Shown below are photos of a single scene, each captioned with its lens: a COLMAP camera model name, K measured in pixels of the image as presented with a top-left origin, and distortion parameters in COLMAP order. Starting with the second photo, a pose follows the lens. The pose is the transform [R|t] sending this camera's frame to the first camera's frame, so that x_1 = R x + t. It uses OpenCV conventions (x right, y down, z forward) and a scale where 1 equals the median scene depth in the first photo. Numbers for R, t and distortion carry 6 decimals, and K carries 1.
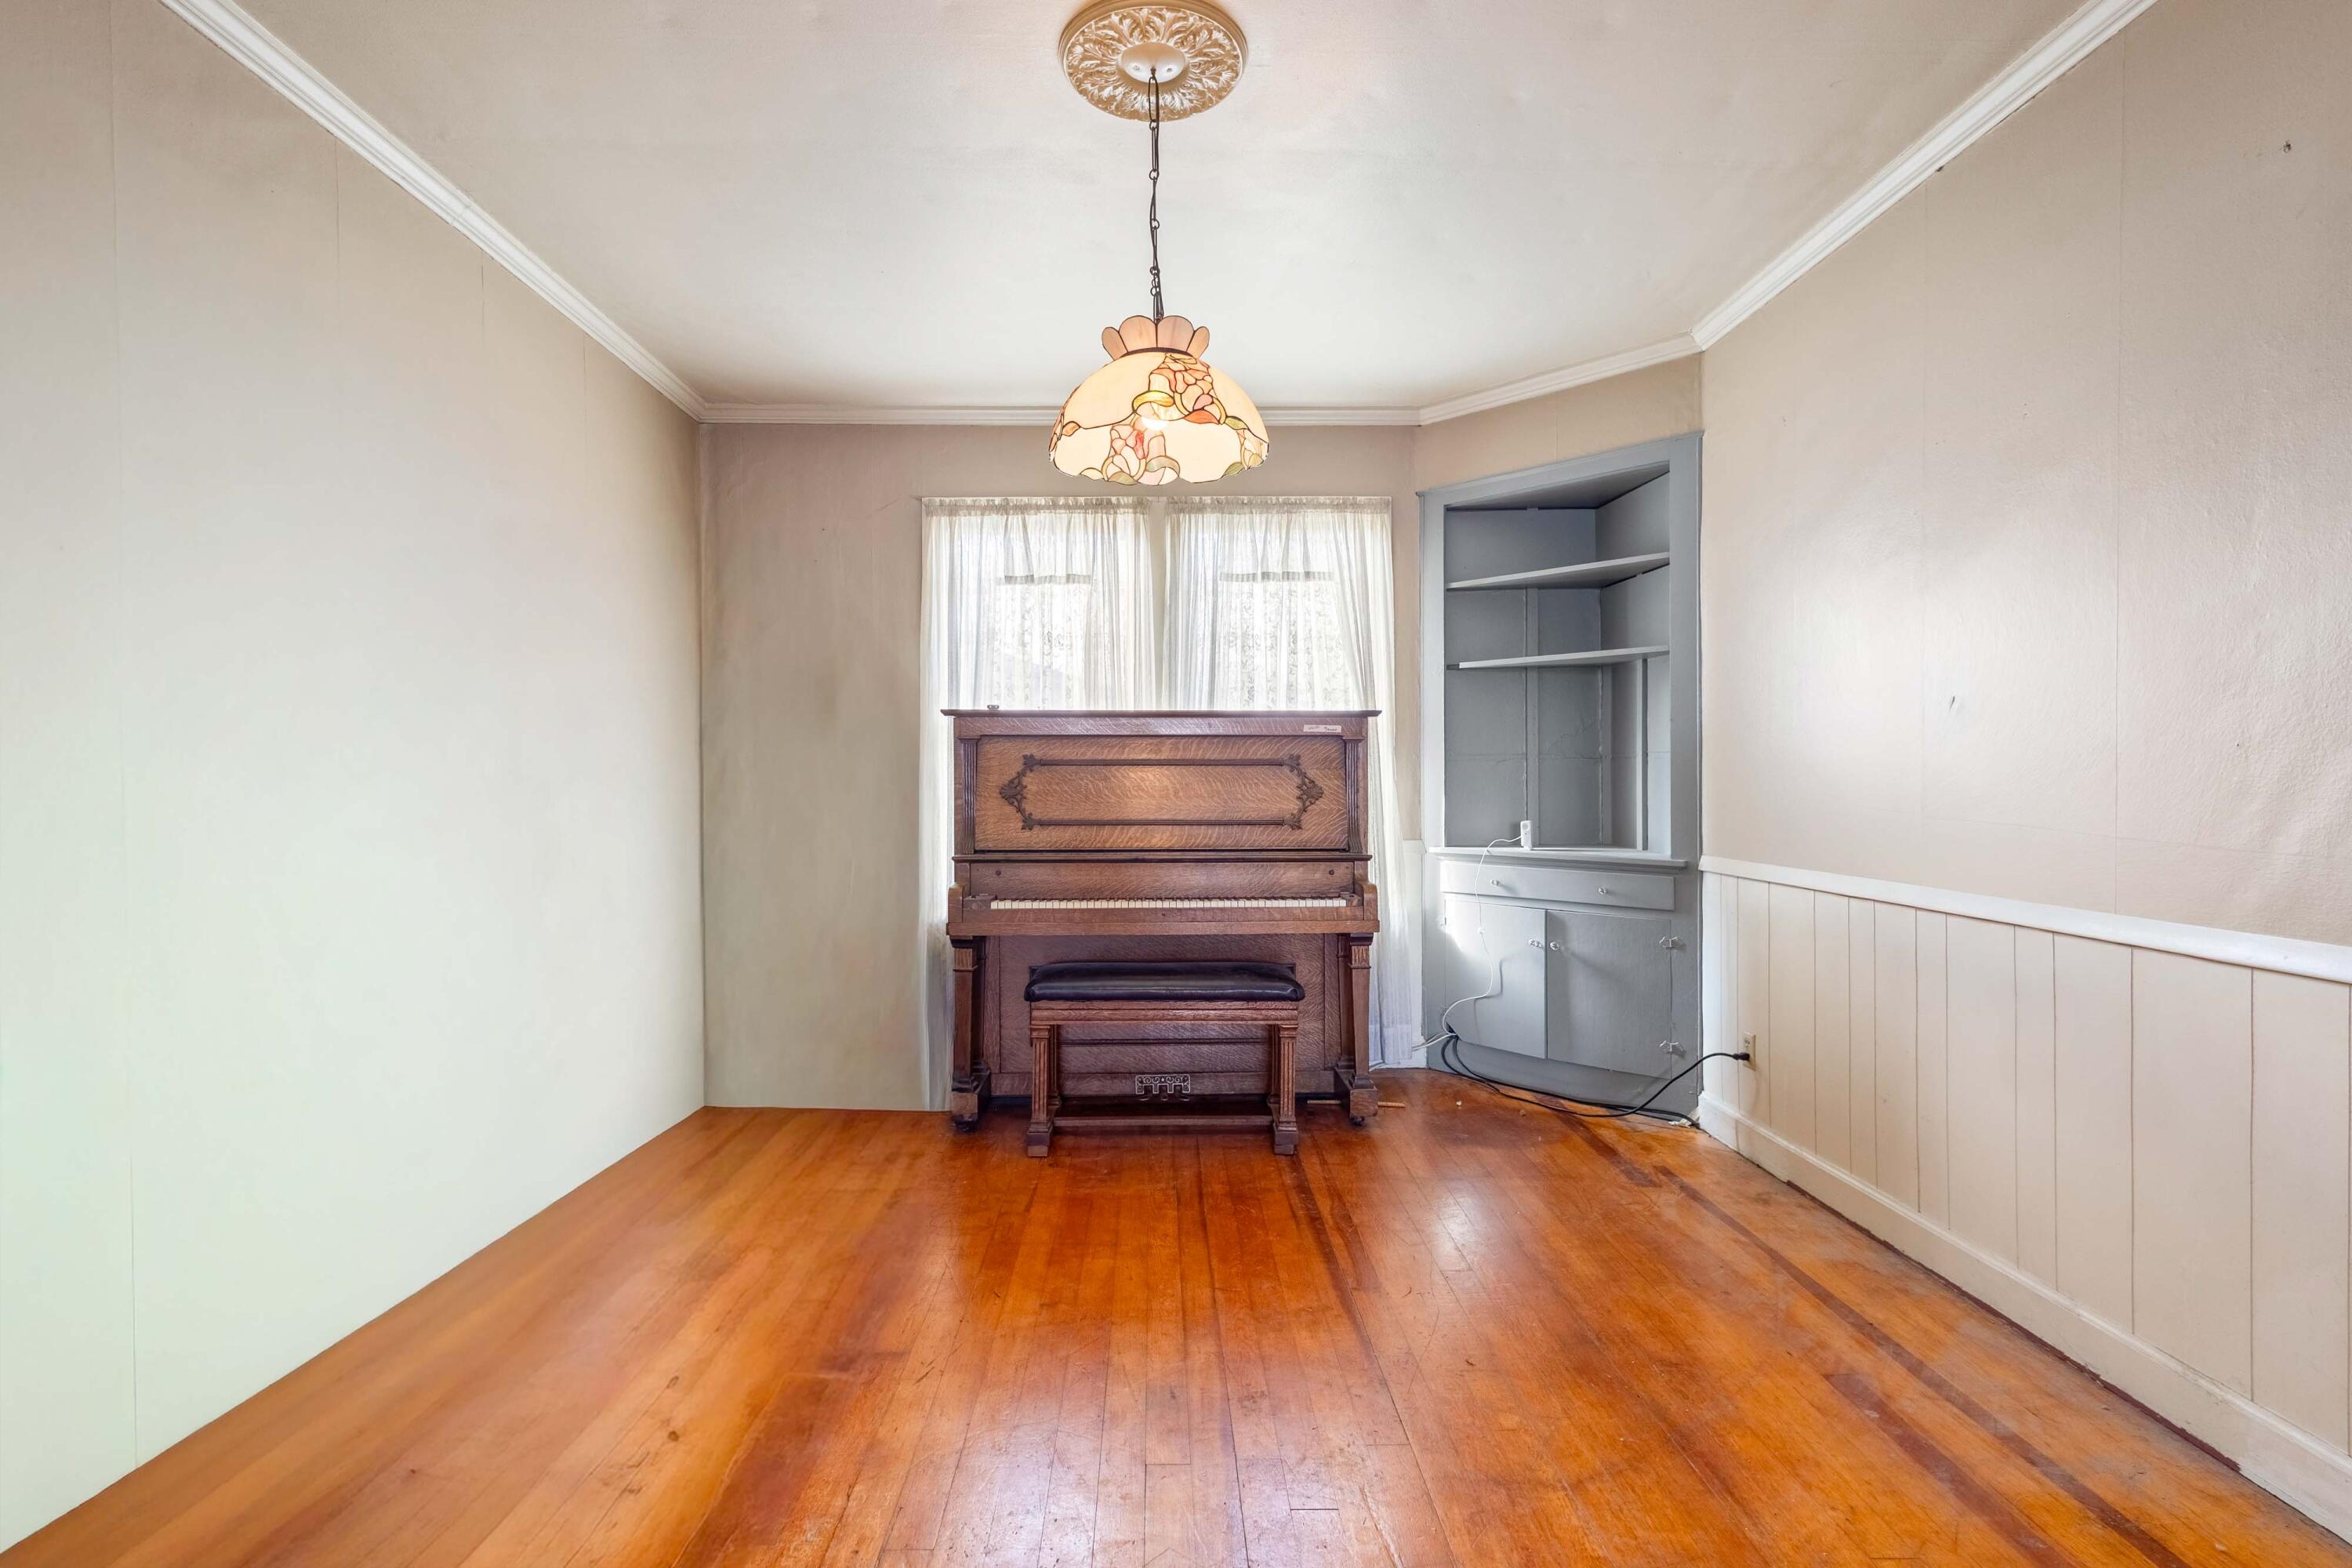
lens RADIAL K [[1083.7, 0, 1172.8], [0, 1083.7, 779.7], [0, 0, 1]] dist [-0.004706, 0.000187]
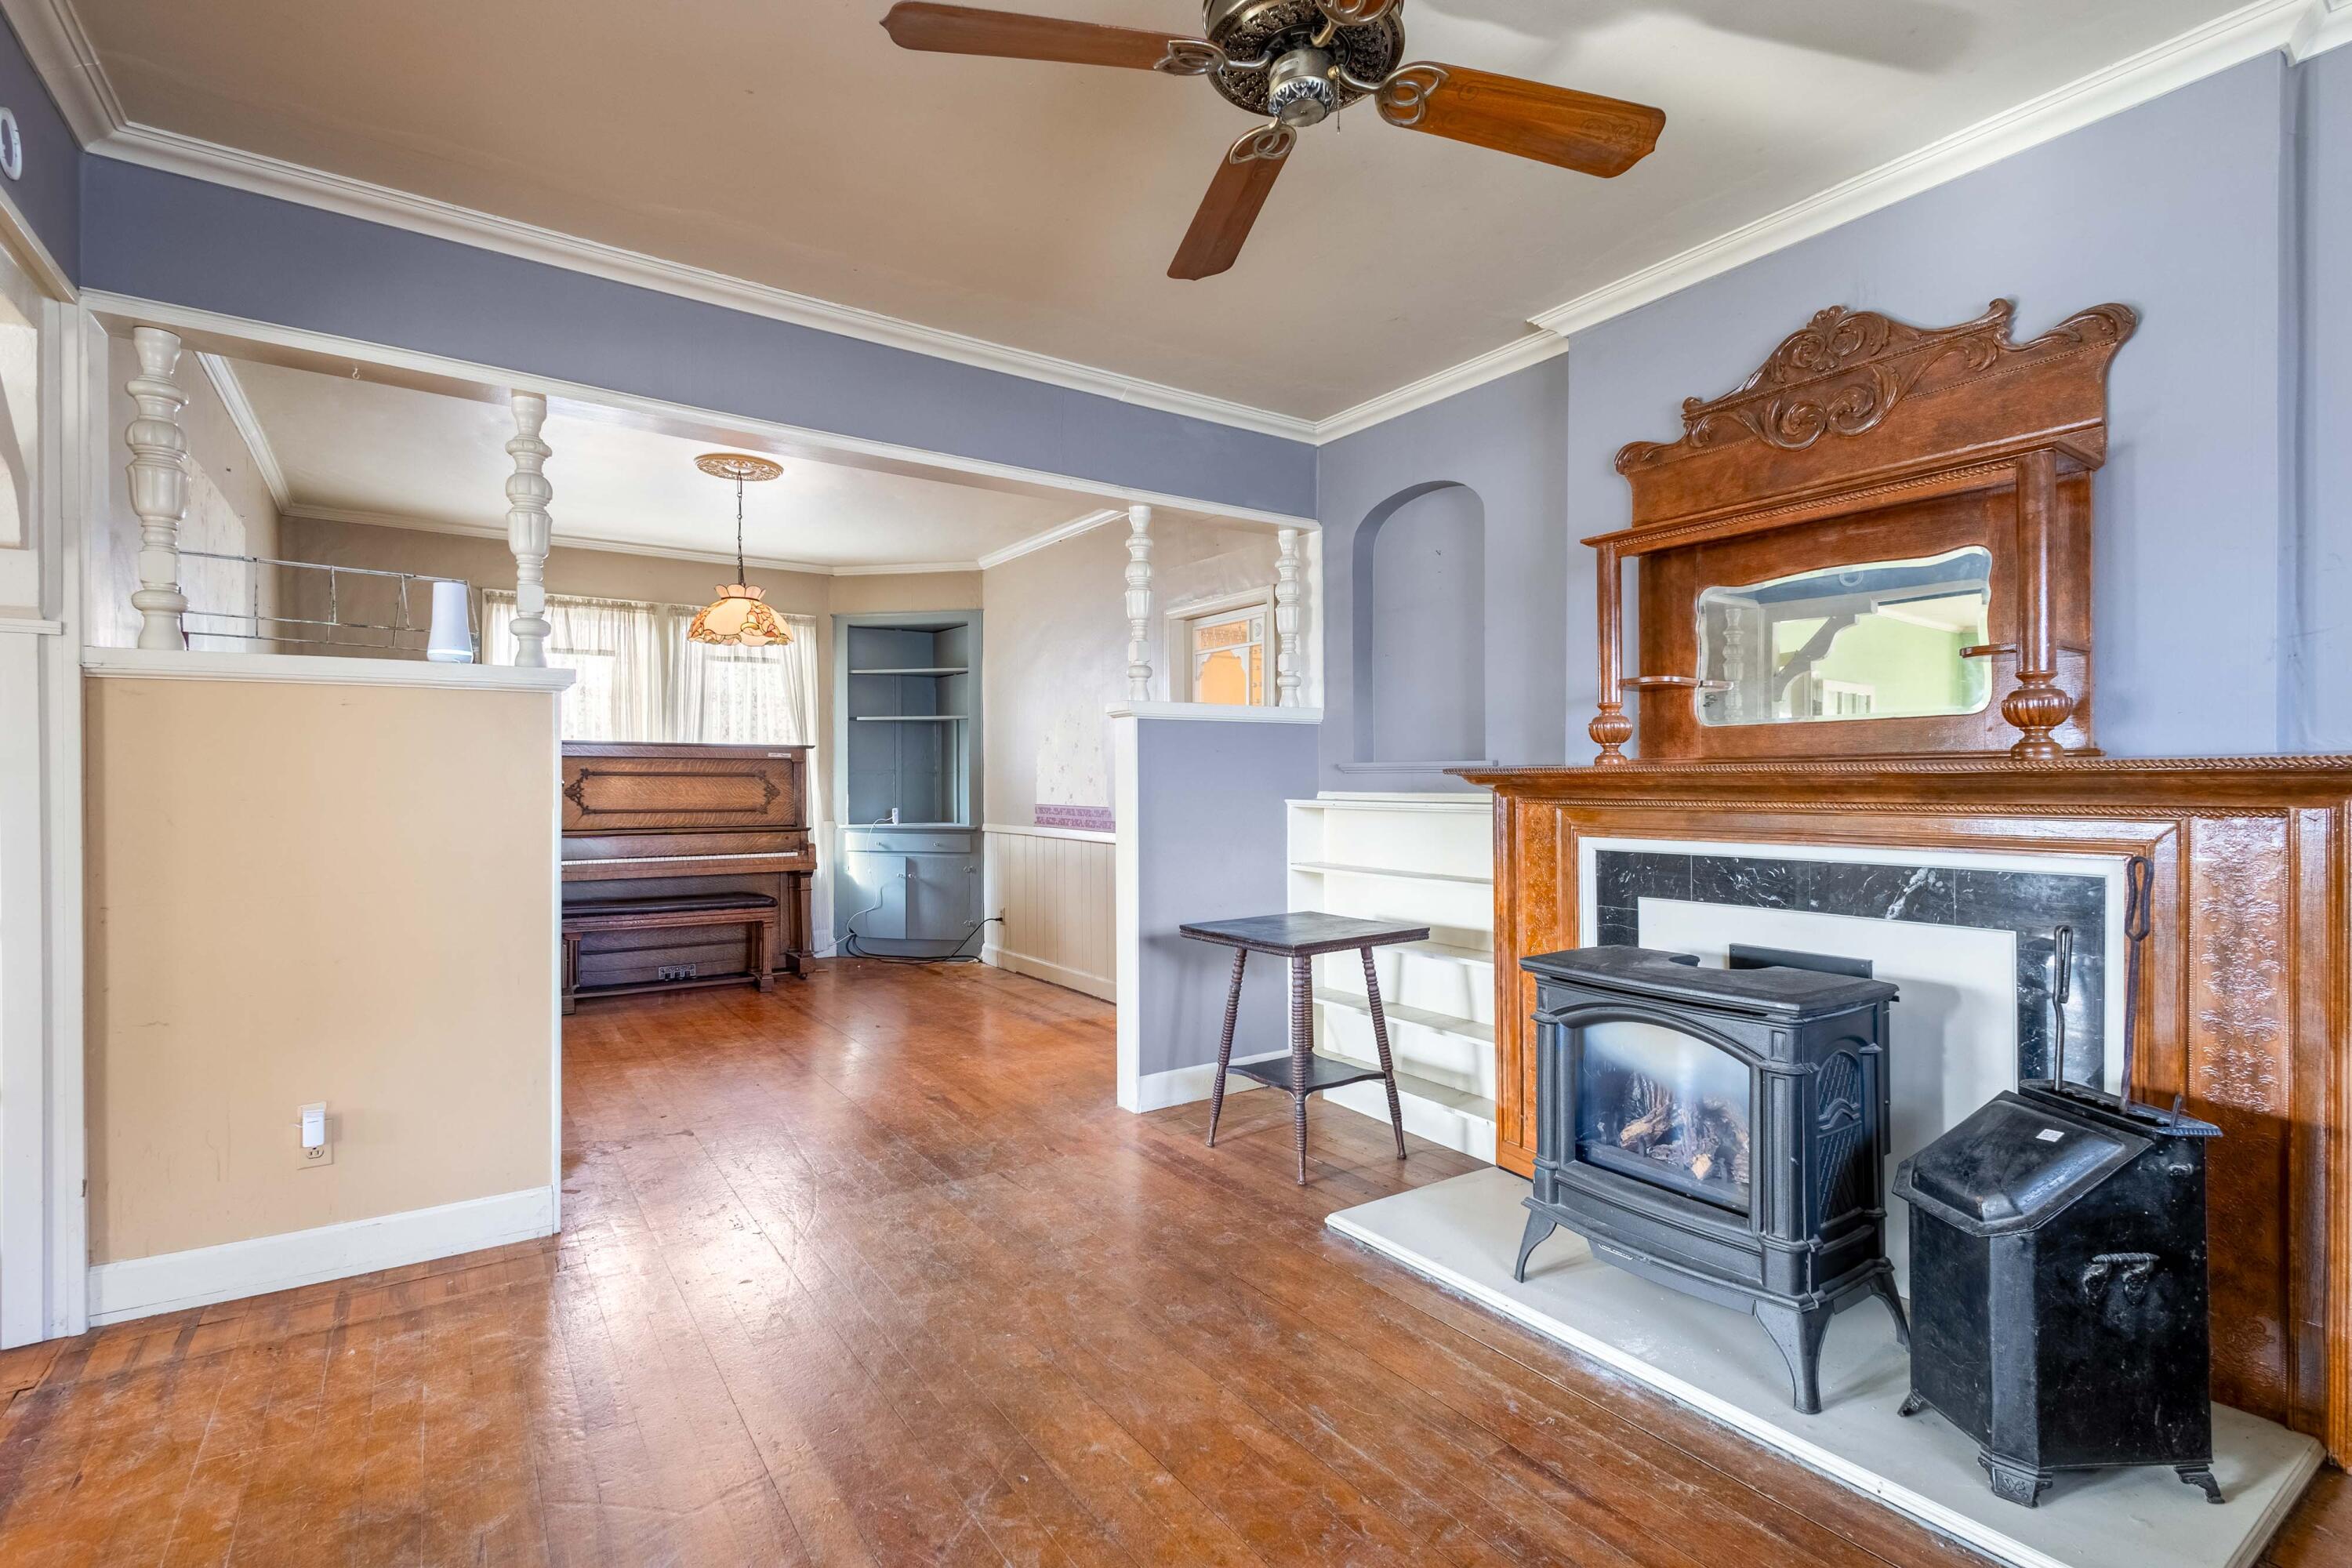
lens RADIAL K [[1083.7, 0, 1176.6], [0, 1083.7, 788.2], [0, 0, 1]] dist [-0.004706, 0.000187]
pose [[0.837532, 0.000225, 0.546389, -0.268646], [0.001461, 0.999995, -0.002650, 0.010529], [-0.546387, 0.003017, 0.837528, -0.771018]]
